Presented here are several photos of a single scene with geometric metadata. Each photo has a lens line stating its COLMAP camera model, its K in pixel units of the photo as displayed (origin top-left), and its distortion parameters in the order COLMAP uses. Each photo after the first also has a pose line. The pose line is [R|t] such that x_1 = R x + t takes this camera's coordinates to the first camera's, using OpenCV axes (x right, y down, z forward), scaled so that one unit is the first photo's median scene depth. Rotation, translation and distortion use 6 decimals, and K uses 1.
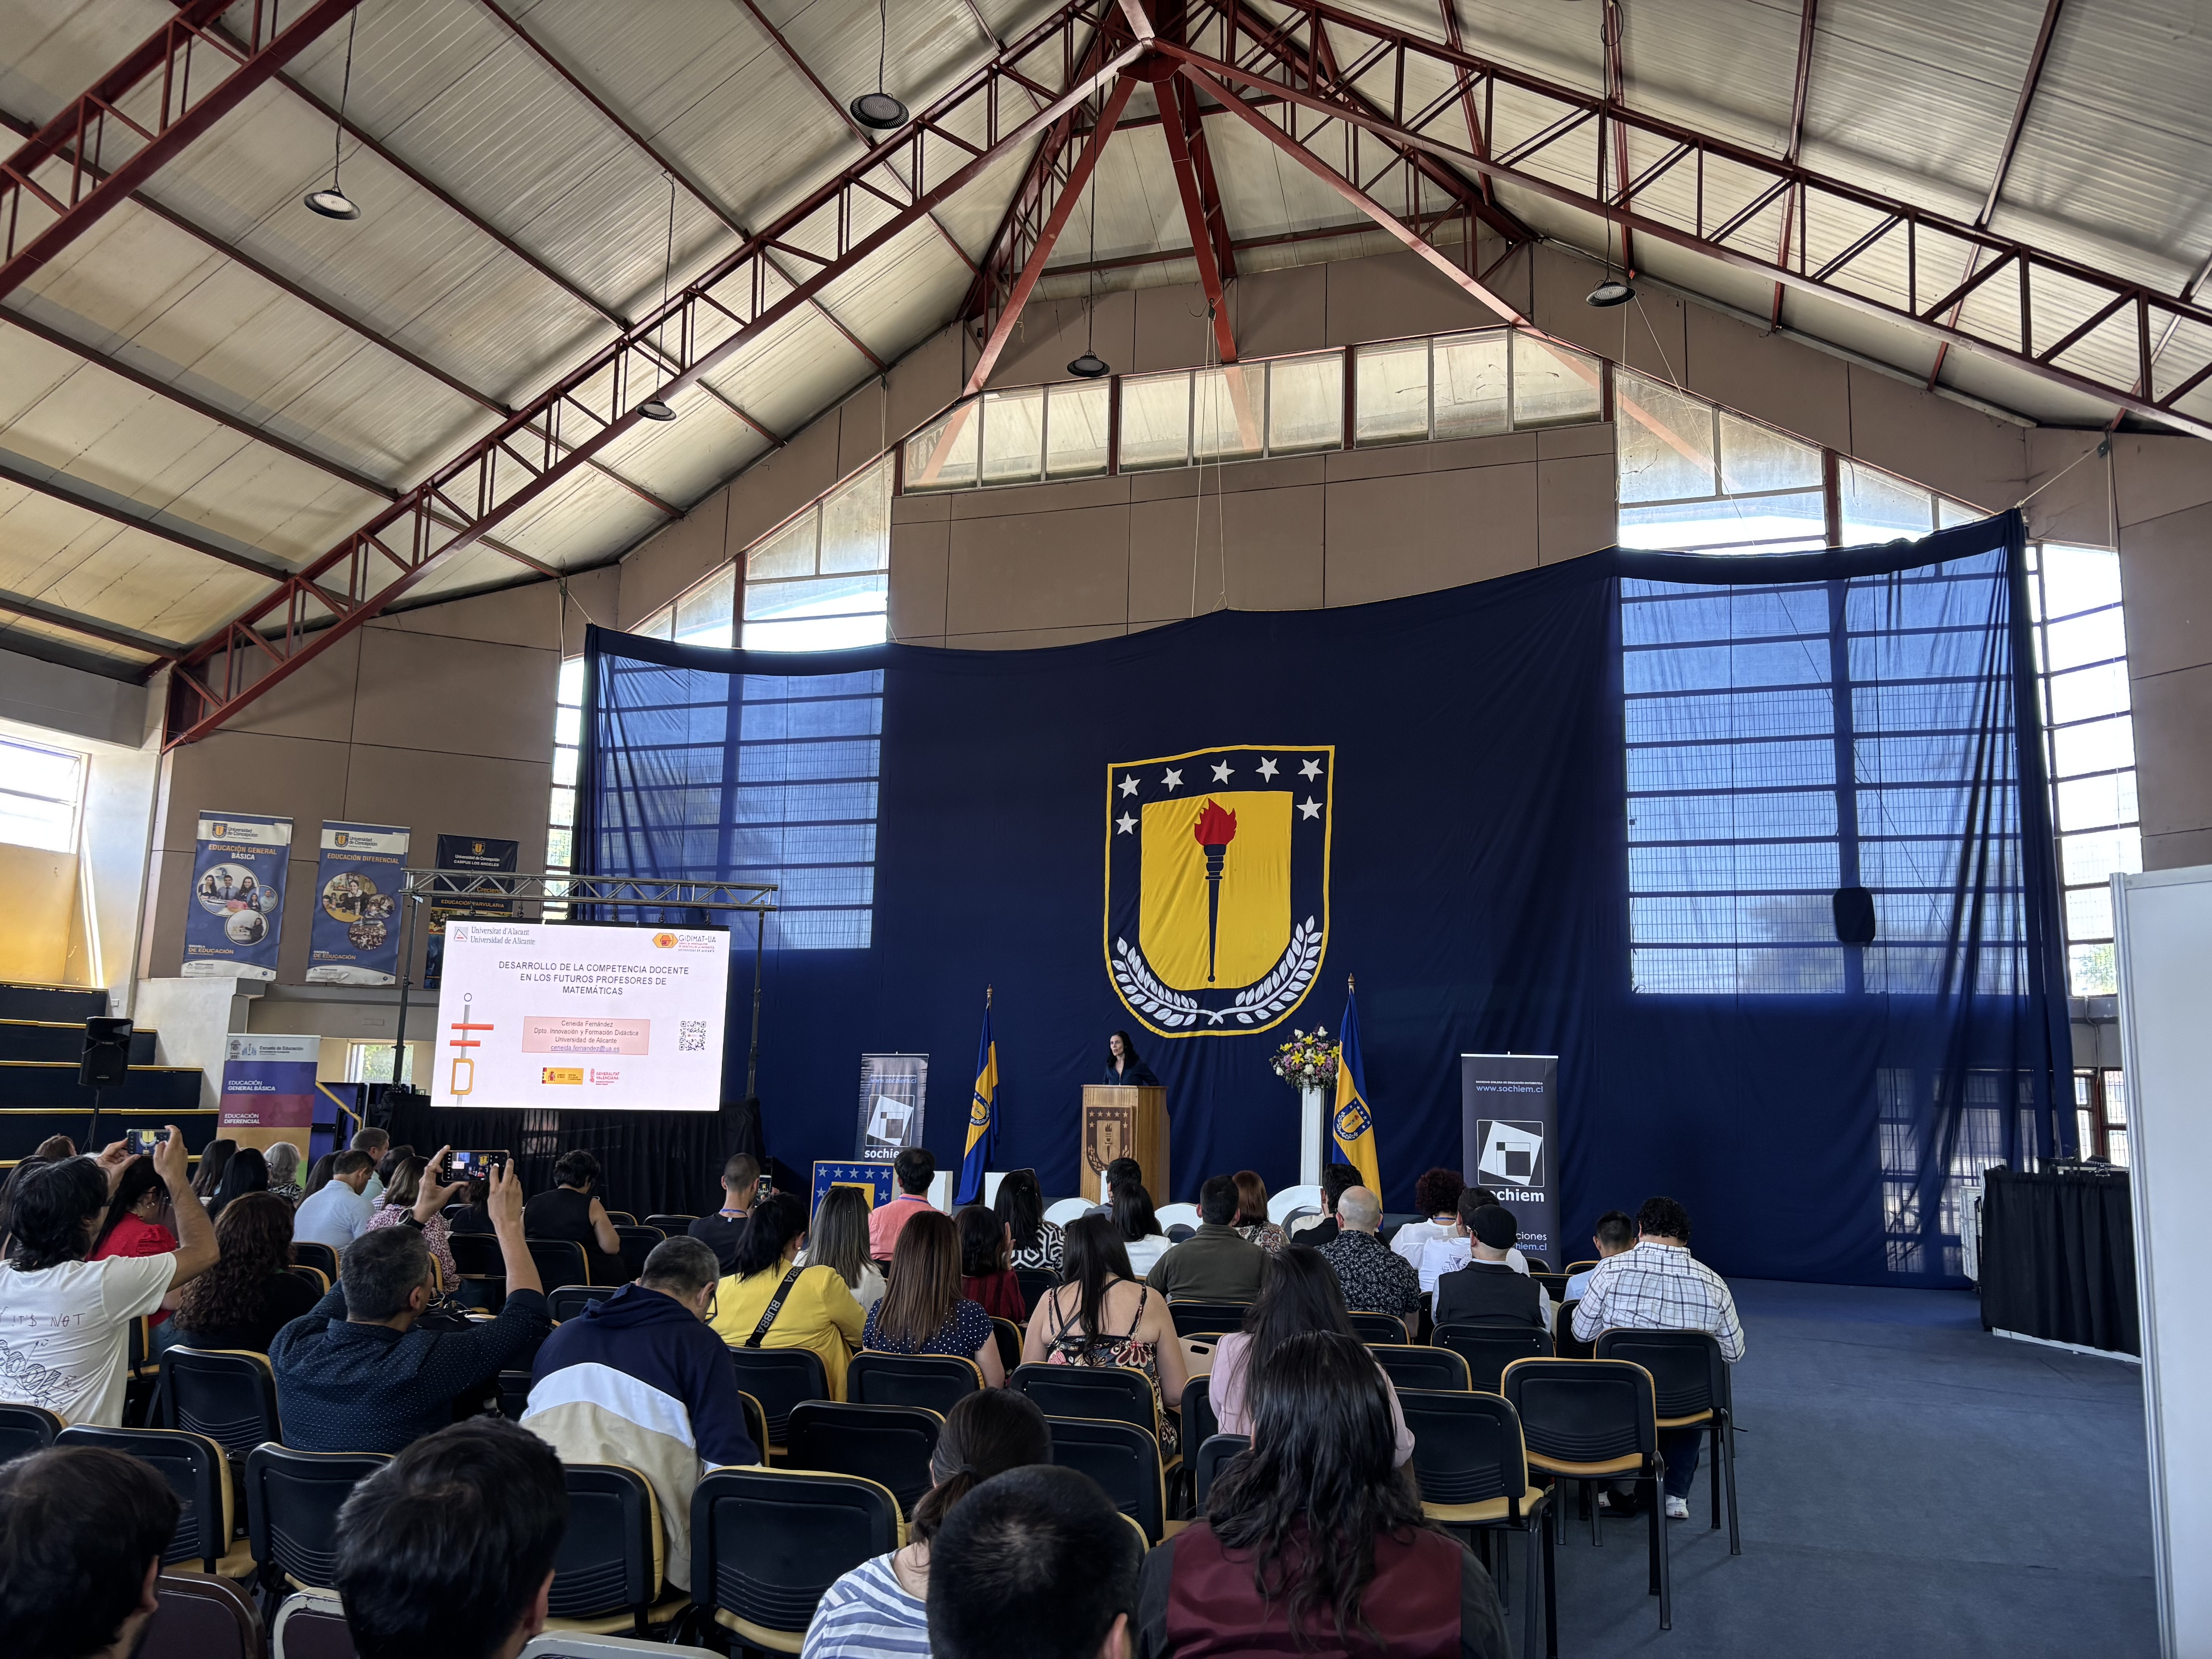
lens RADIAL K [[1636.7, 0, 1107.9], [0, 1636.7, 845.6], [0, 0, 1]] dist [0.052427, -0.049870]
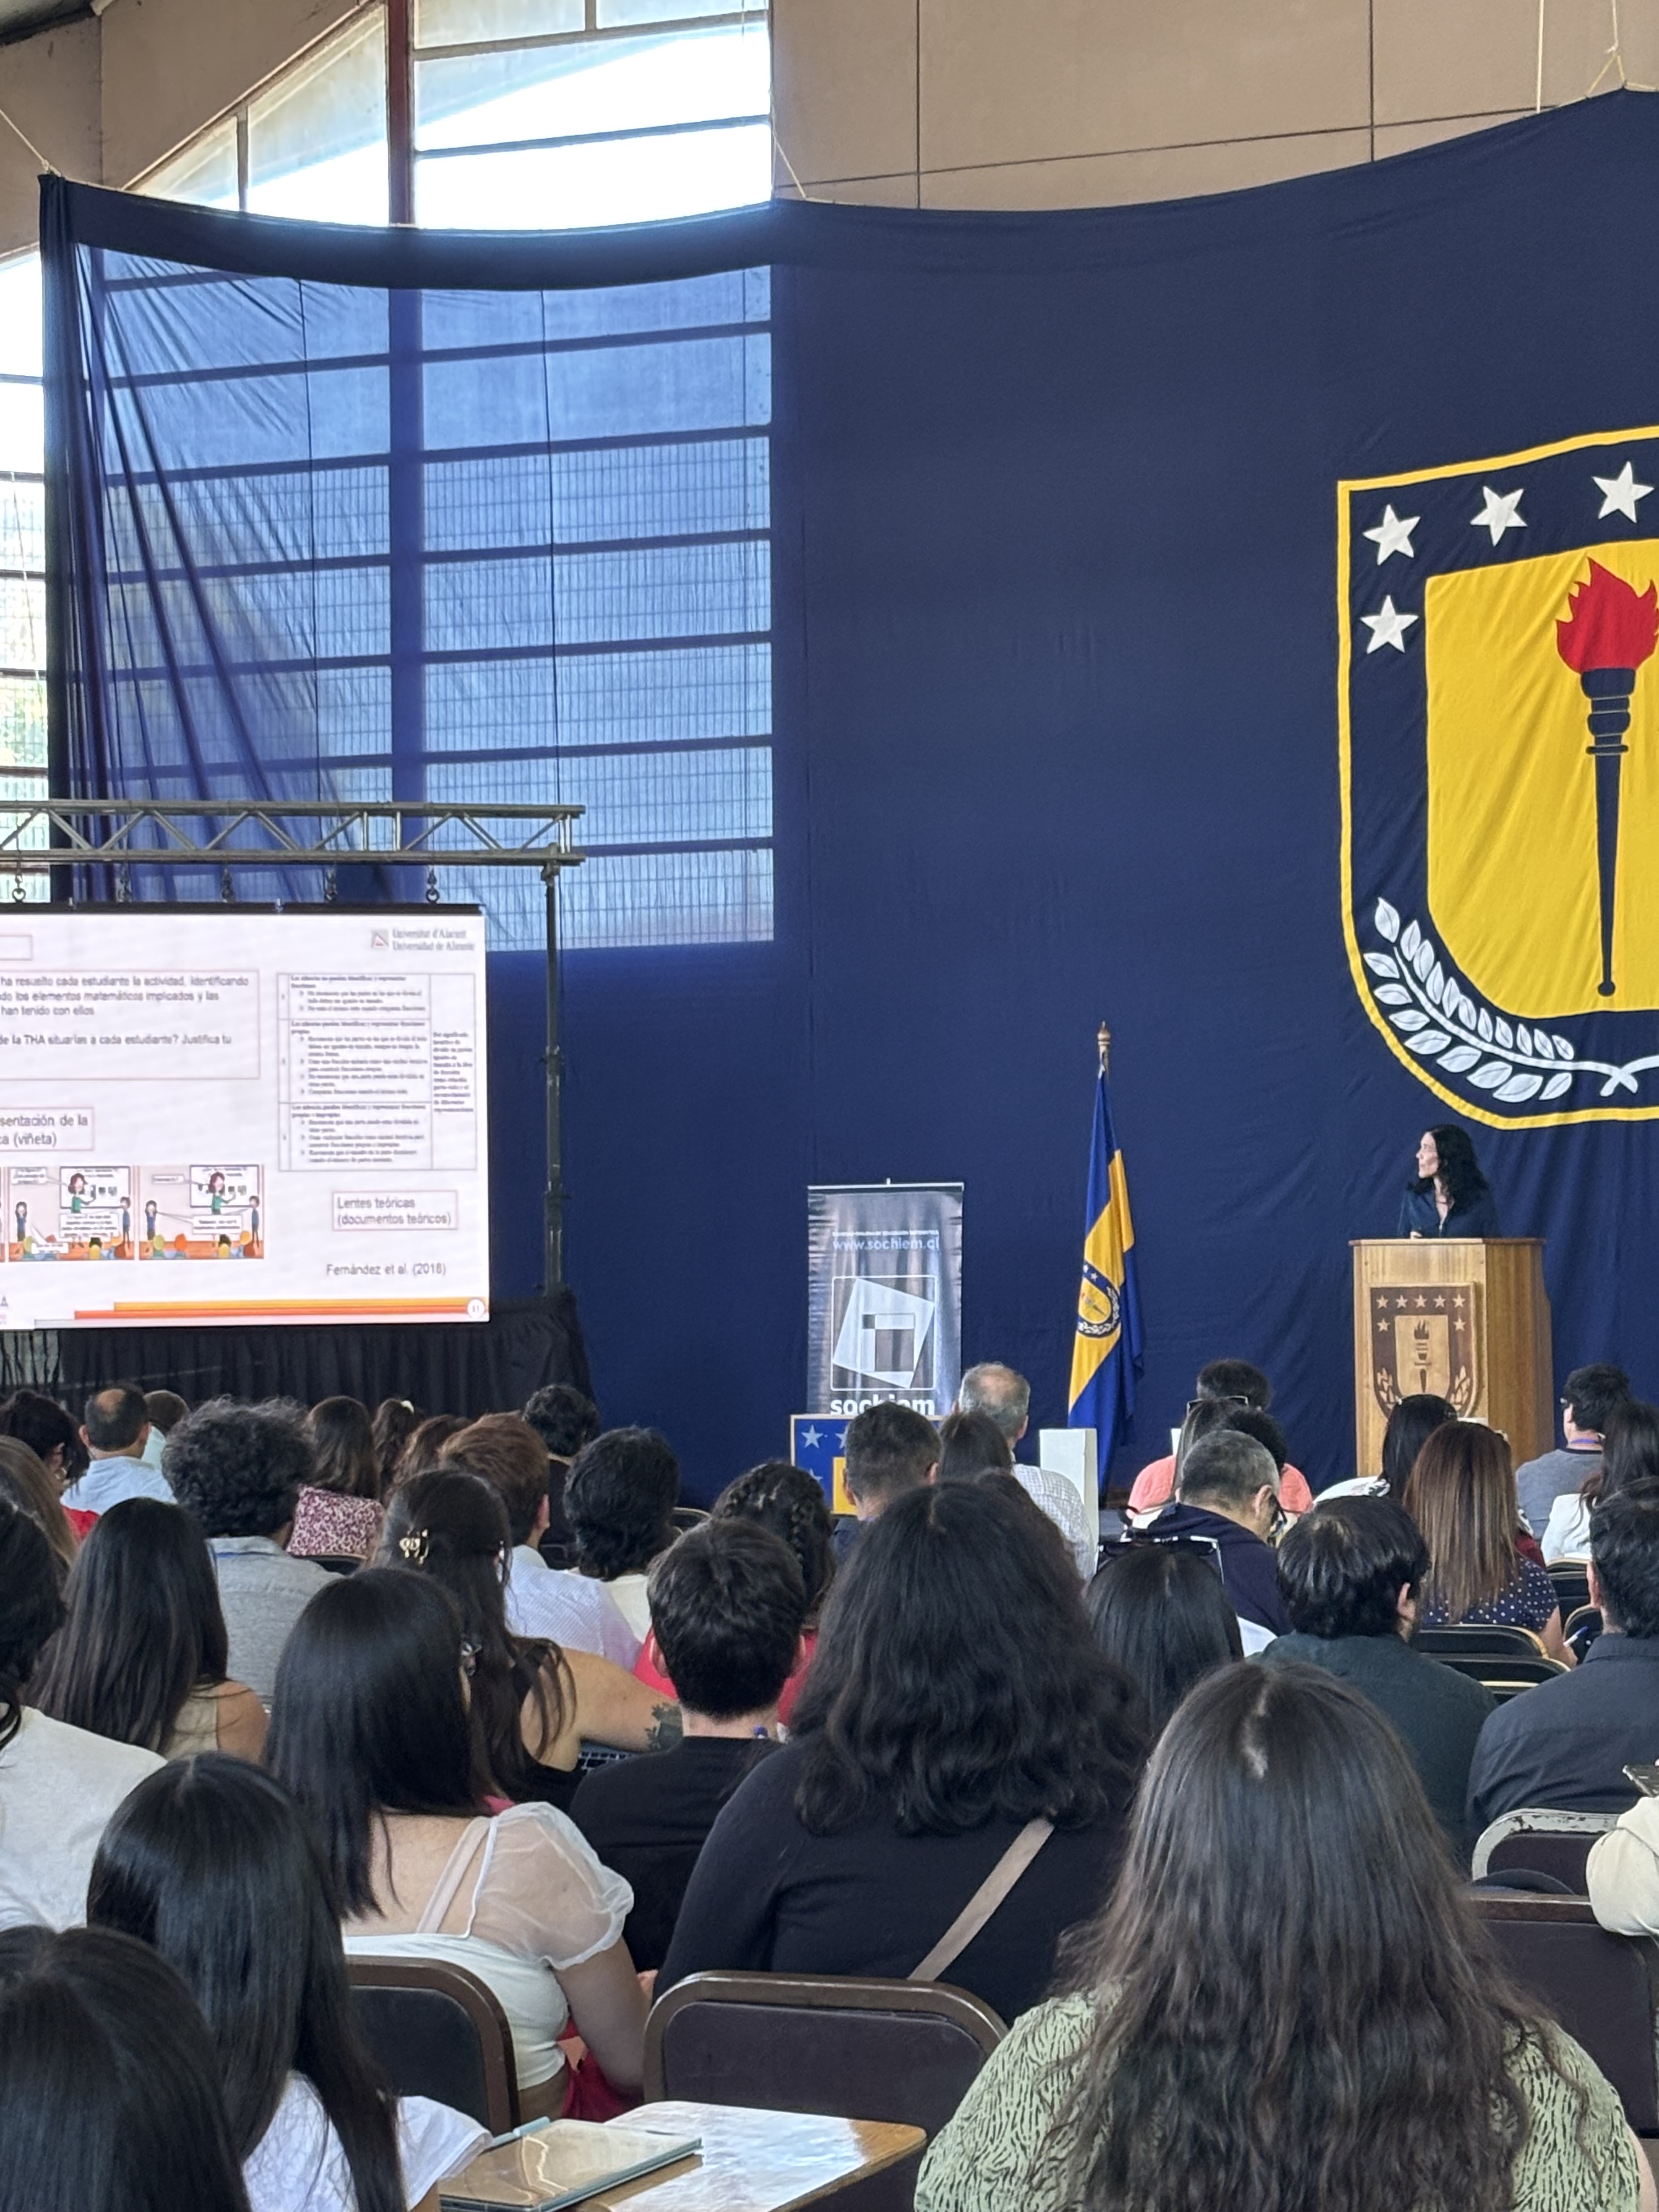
lens RADIAL K [[5089.2, 0, 747.5], [0, 5089.2, 1045.4], [0, 0, 1]] dist [0.357144, 0.000000]
pose [[0.997664, -0.033274, -0.059659, -0.079083], [0.039102, 0.994285, 0.099340, -0.044569], [0.056012, -0.101441, 0.993264, -0.335132]]
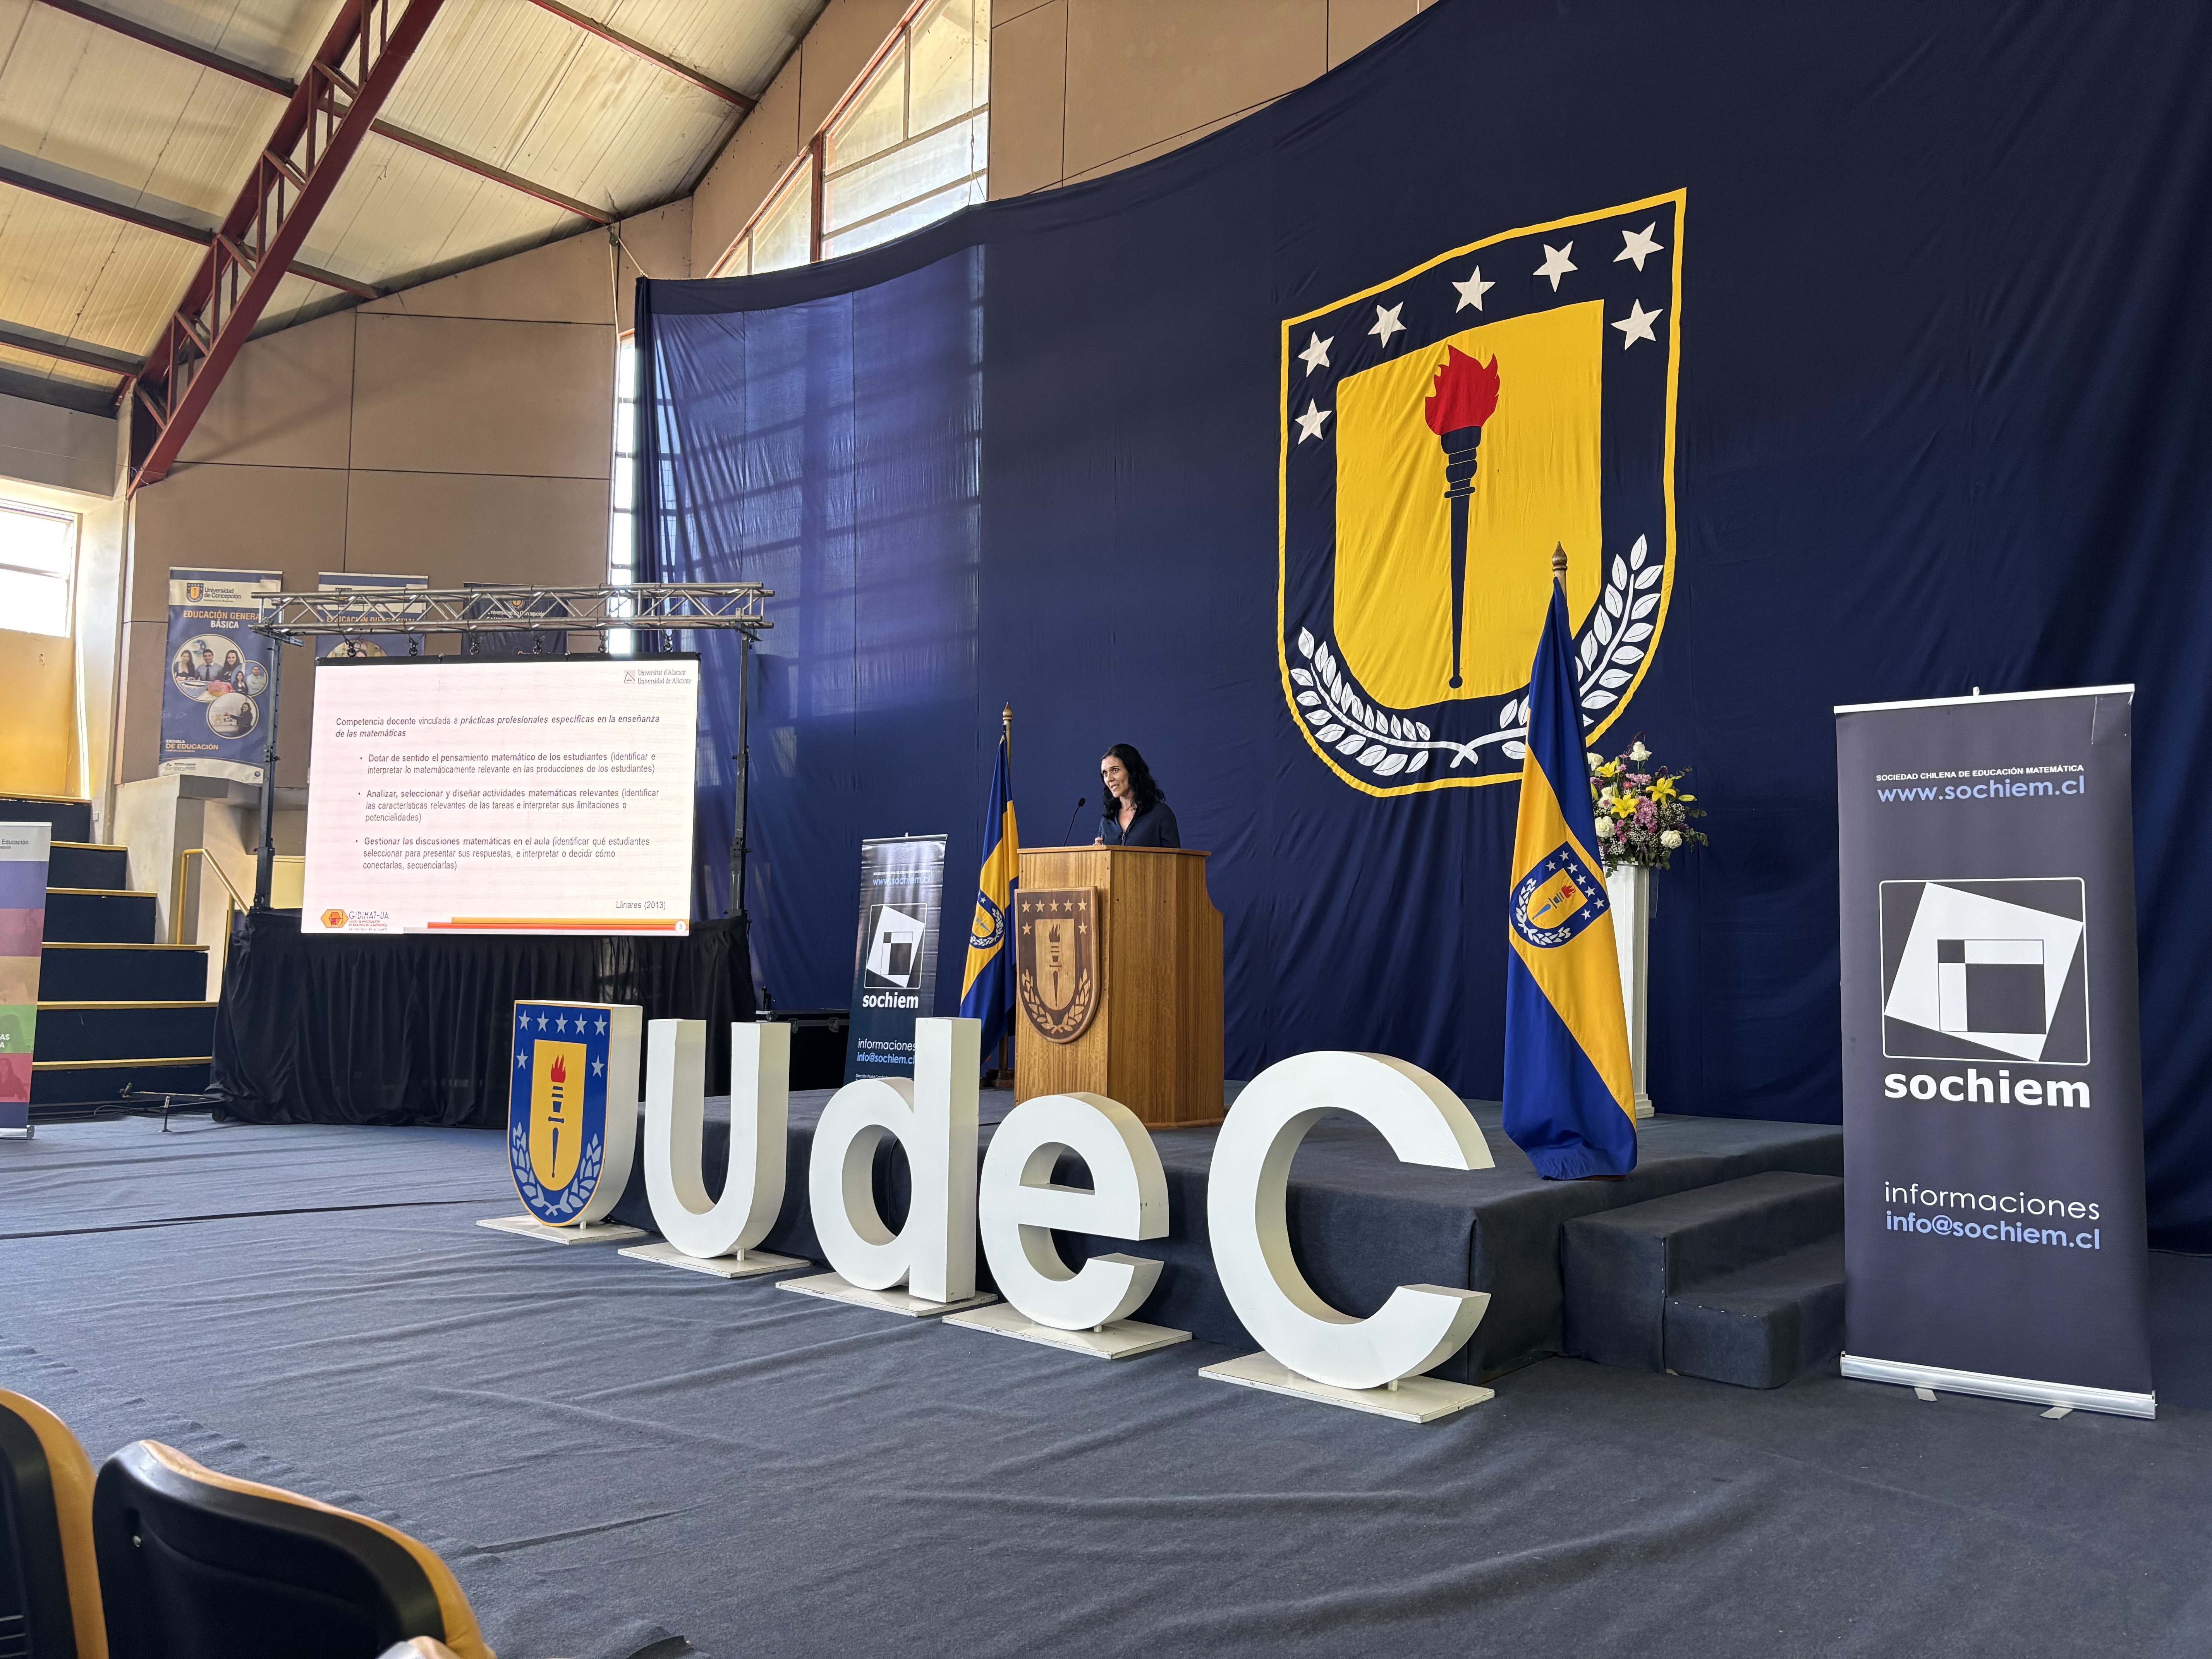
lens RADIAL K [[1636.7, 0, 1112.2], [0, 1636.7, 842.7], [0, 0, 1]] dist [0.052427, -0.049870]
pose [[0.927567, -0.034886, -0.372024, 0.153481], [0.057761, 0.997051, 0.050518, 0.098476], [0.369164, -0.068348, 0.926847, 0.456759]]
